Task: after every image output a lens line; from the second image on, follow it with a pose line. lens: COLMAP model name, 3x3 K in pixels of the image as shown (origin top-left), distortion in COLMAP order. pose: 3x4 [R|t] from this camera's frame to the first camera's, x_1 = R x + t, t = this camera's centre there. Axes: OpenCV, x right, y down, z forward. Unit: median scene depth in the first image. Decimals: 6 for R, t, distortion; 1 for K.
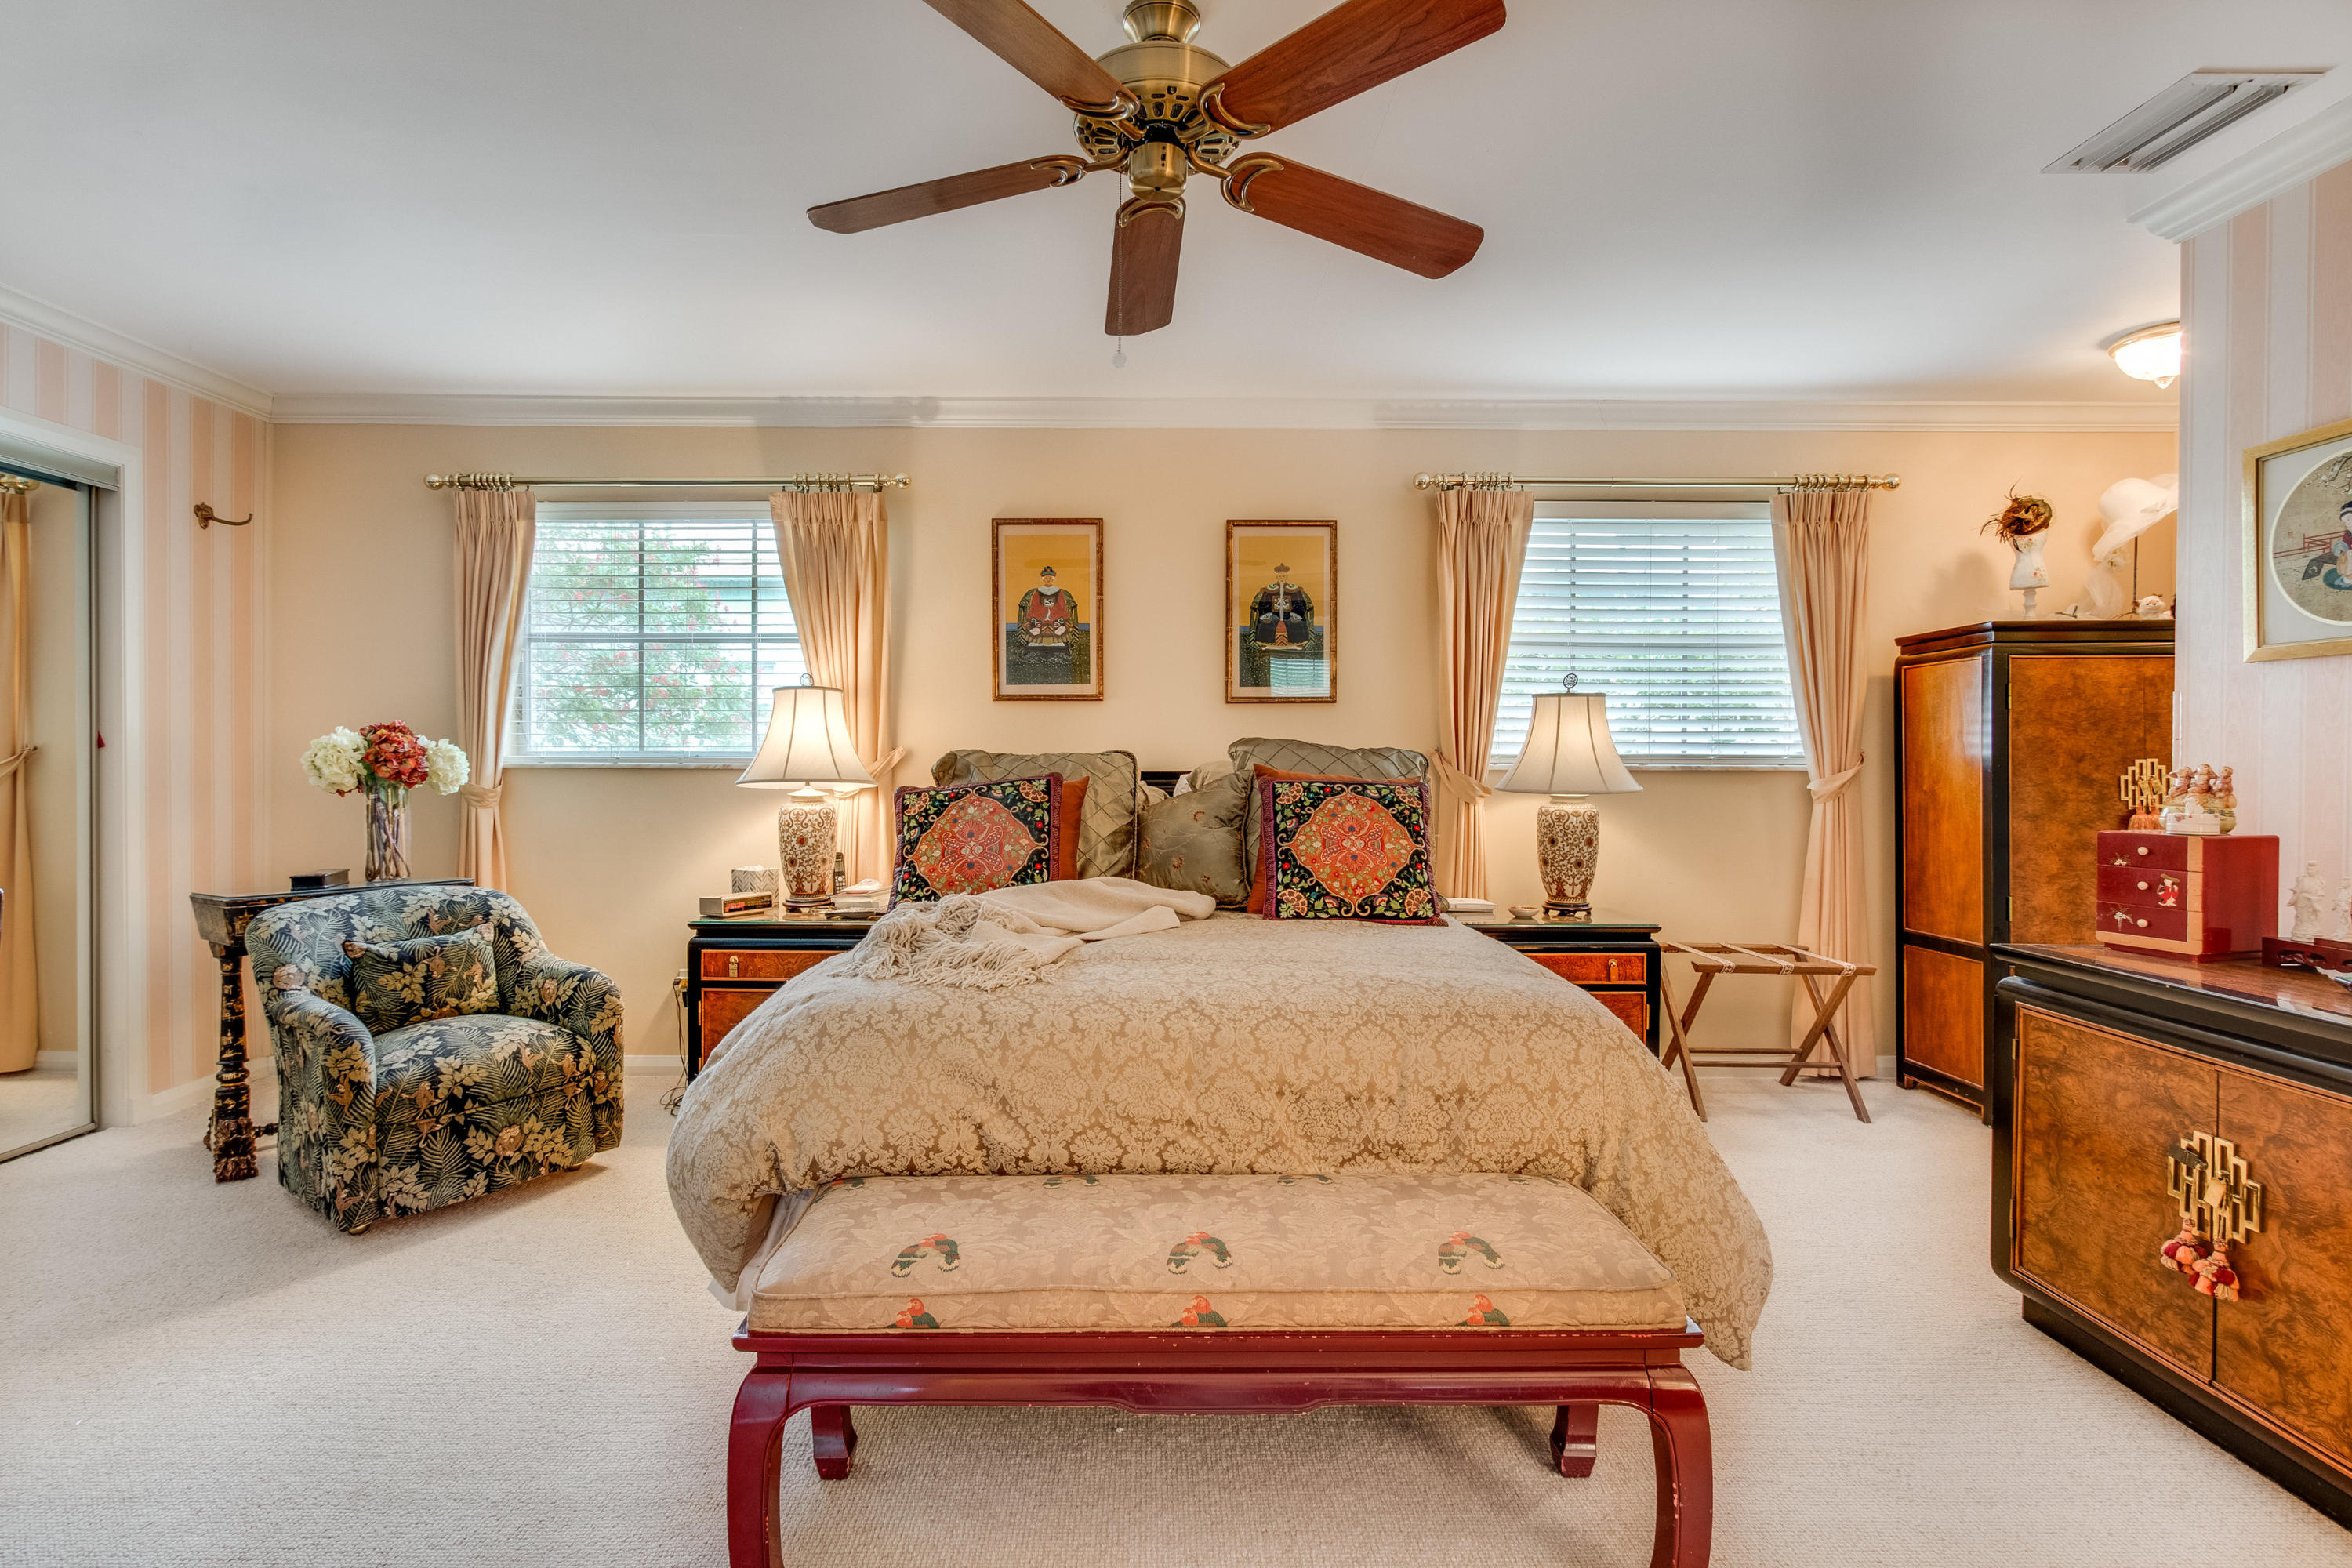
lens RADIAL K [[1175.5, 0, 1159.2], [0, 1175.5, 769.9], [0, 0, 1]] dist [-0.003257, -0.000879]
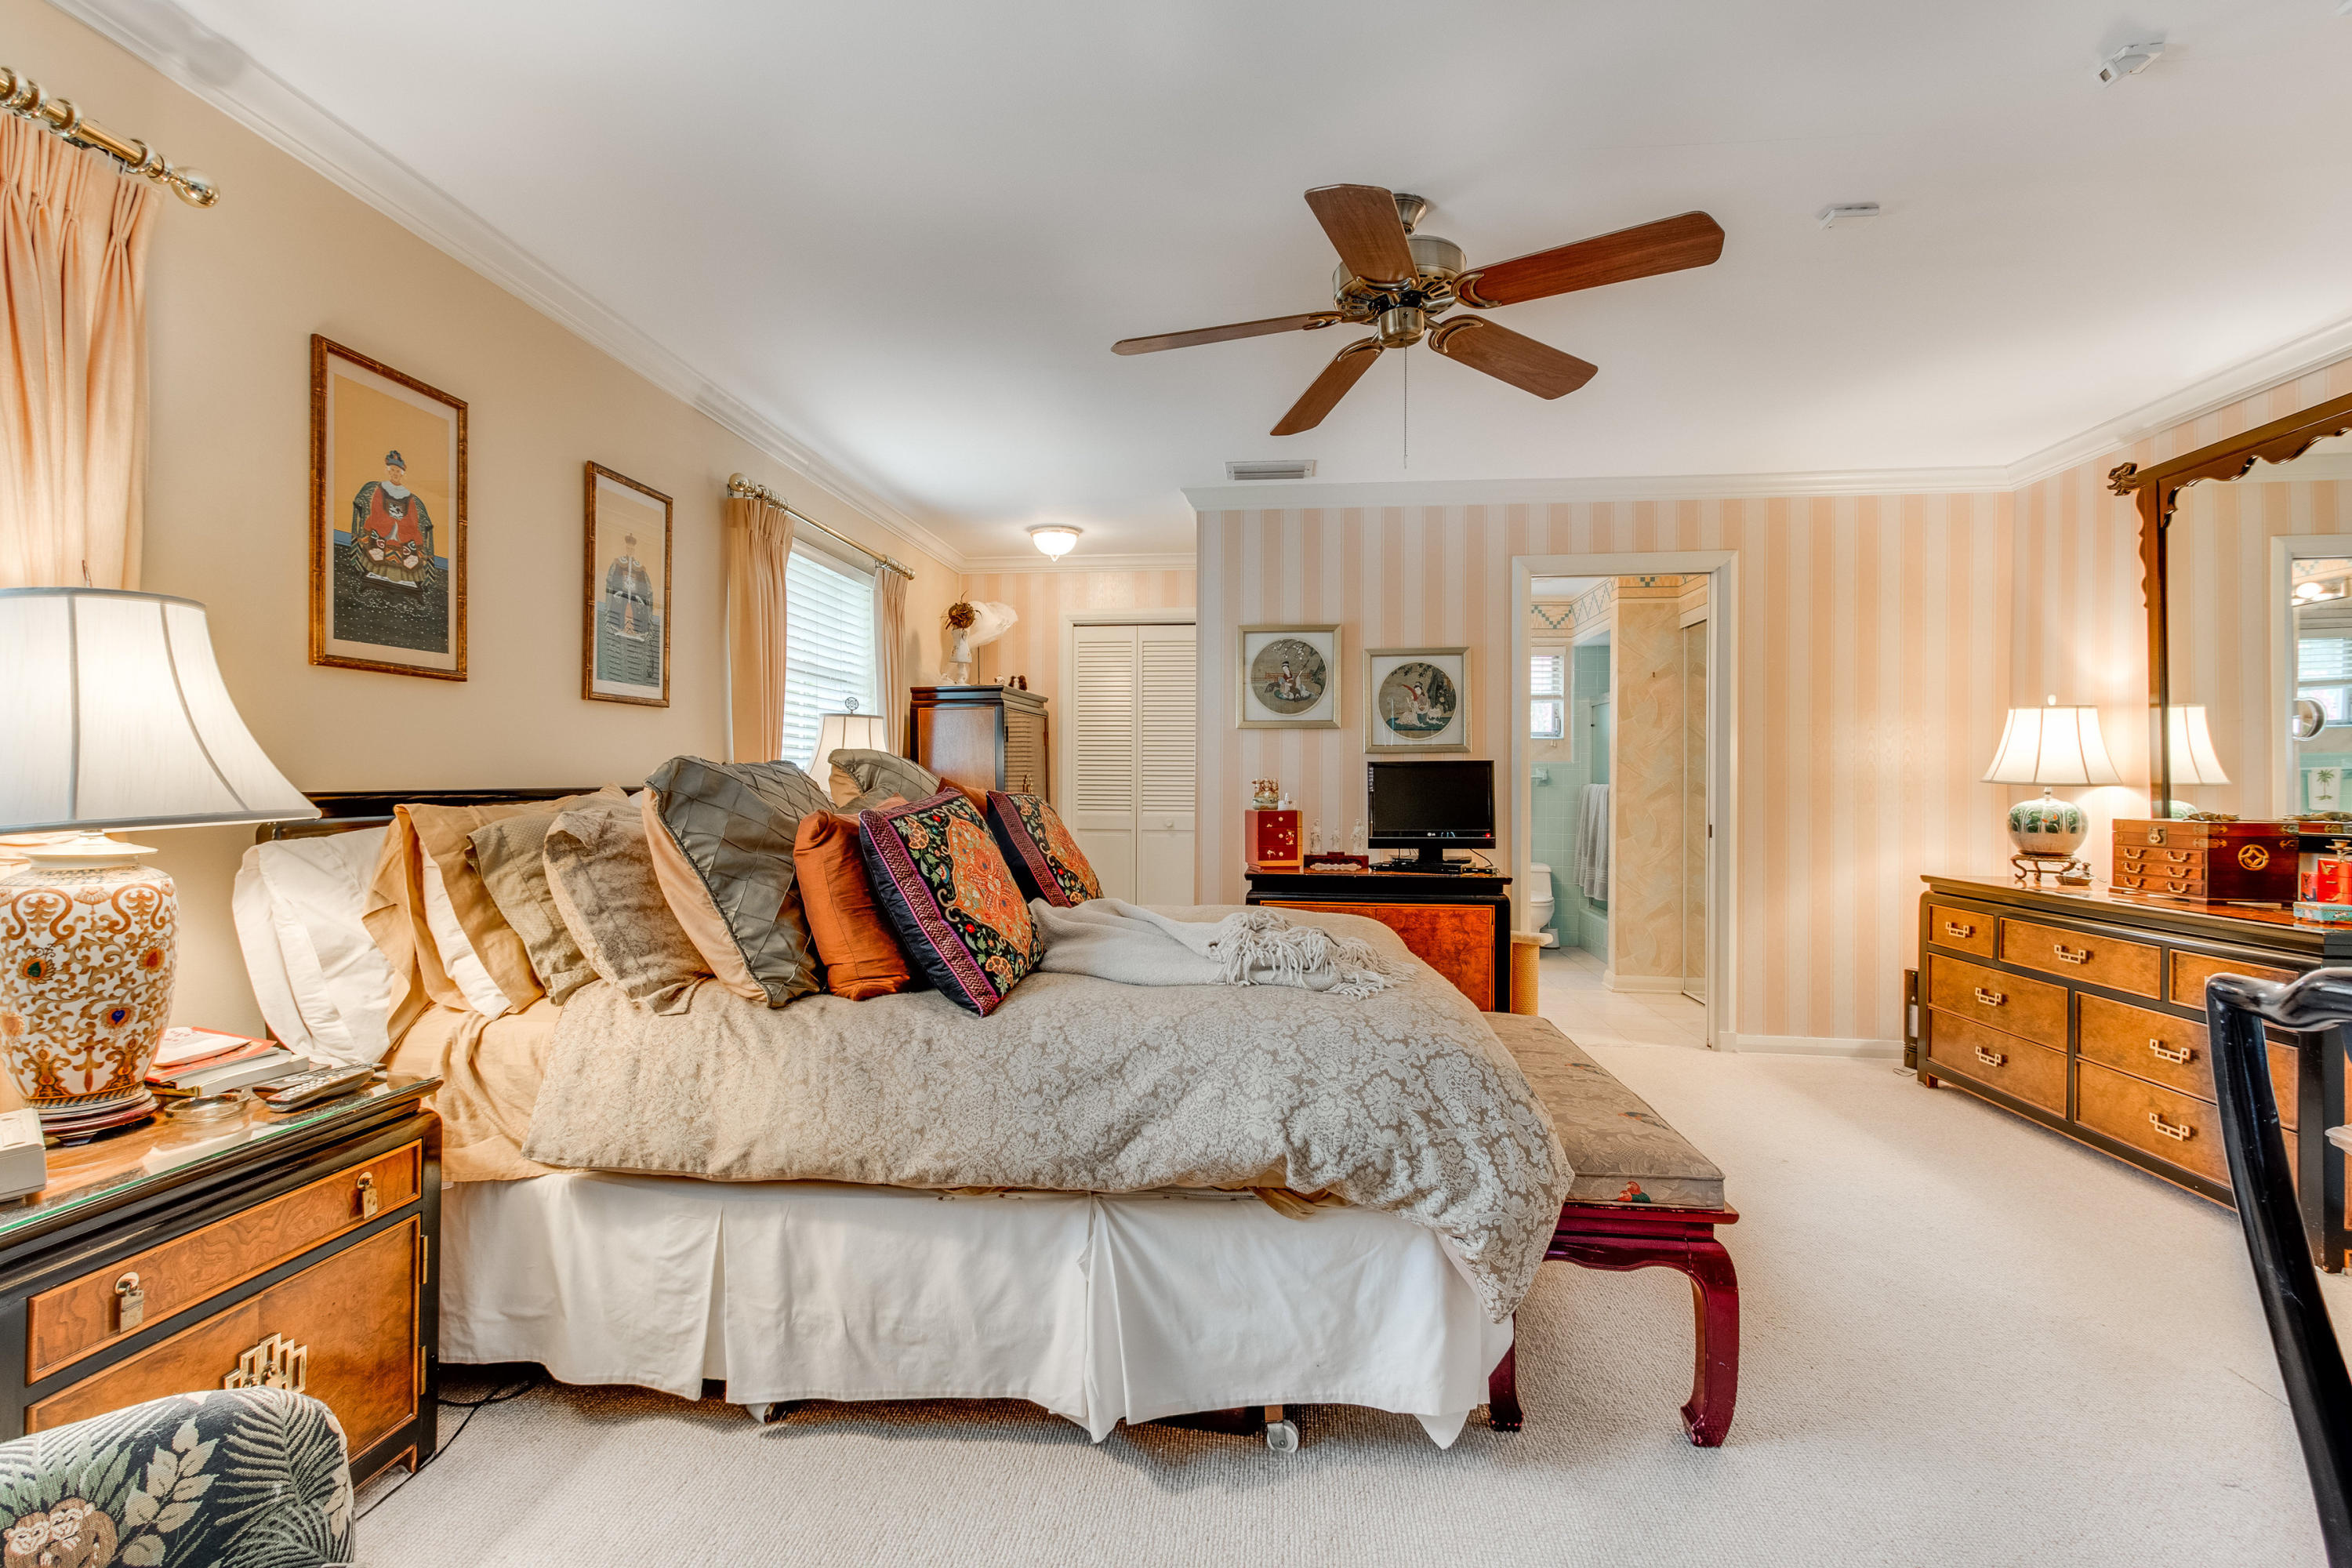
lens RADIAL K [[1073.7, 0, 1149.4], [0, 1073.7, 779.3], [0, 0, 1]] dist [0.004875, 0.001348]
pose [[0.132751, -0.004577, 0.991139, -0.593284], [0.003663, 0.999985, 0.004127, -0.005418], [-0.991143, 0.003083, 0.132765, 0.543123]]
